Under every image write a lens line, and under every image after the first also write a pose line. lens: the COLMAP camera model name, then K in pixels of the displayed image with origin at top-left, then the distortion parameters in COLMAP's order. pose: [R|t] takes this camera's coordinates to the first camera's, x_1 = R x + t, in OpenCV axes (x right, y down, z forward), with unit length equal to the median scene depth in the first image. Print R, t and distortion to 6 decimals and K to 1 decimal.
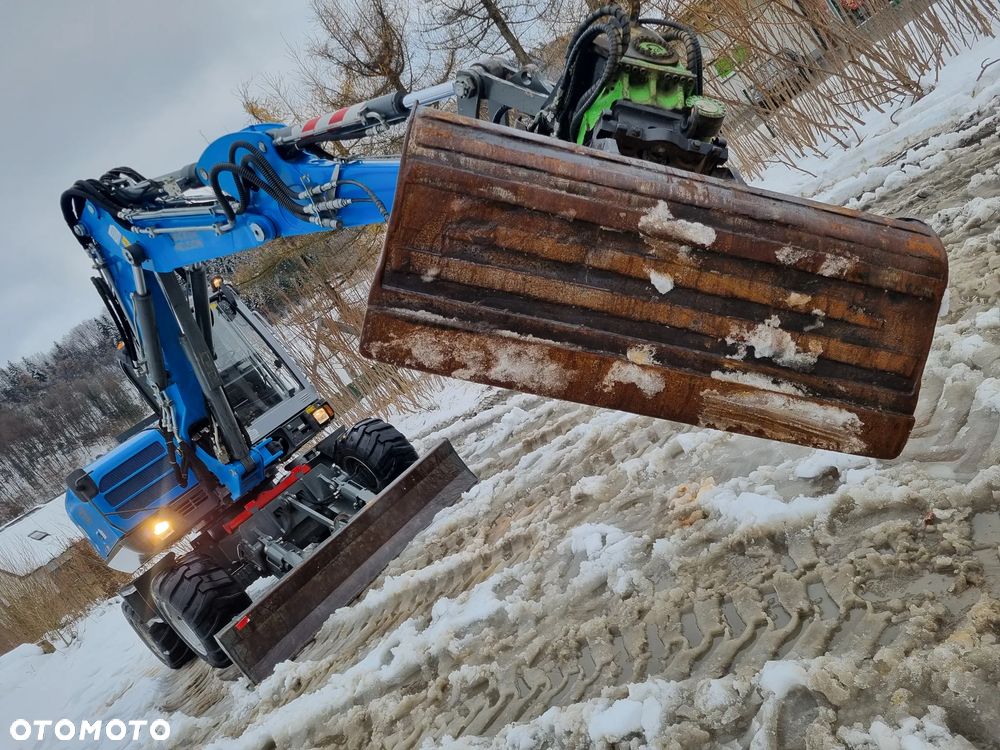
lens RADIAL K [[733.1, 0, 502.8], [0, 733.1, 374.9], [0, 0, 1]] dist [0.043361, -0.019160]
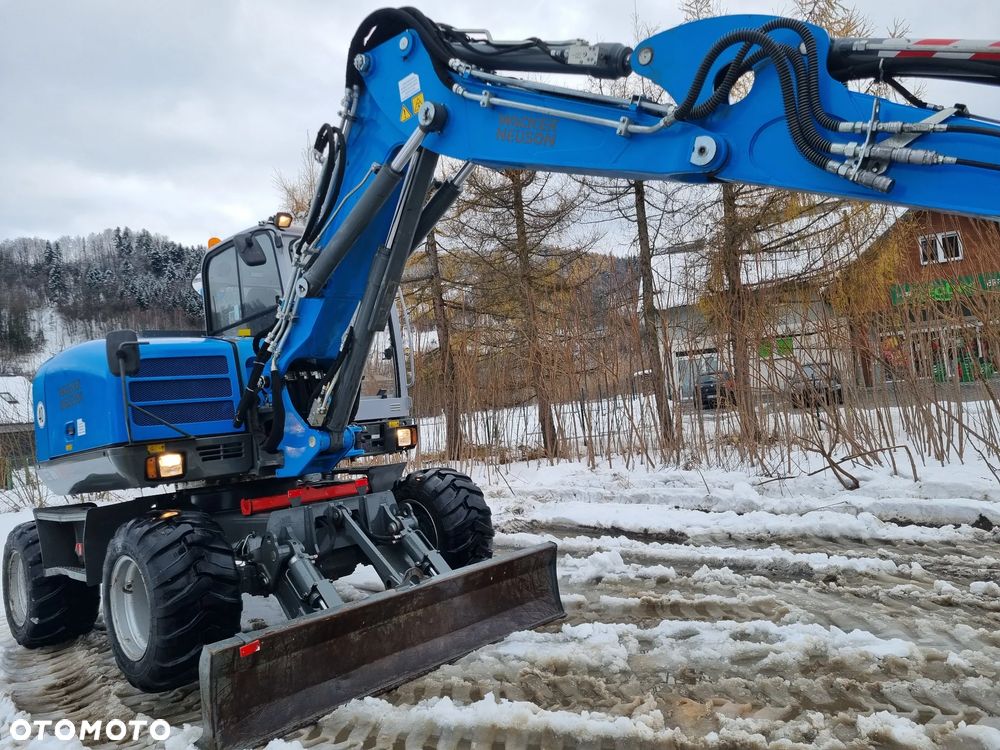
lens RADIAL K [[733.1, 0, 503.9], [0, 733.1, 376.7], [0, 0, 1]] dist [0.043361, -0.019160]
pose [[0.860984, 0.506246, 0.049215, -0.257284], [-0.484778, 0.846038, -0.221832, 0.139264], [-0.153939, 0.167135, 0.973842, 0.240245]]
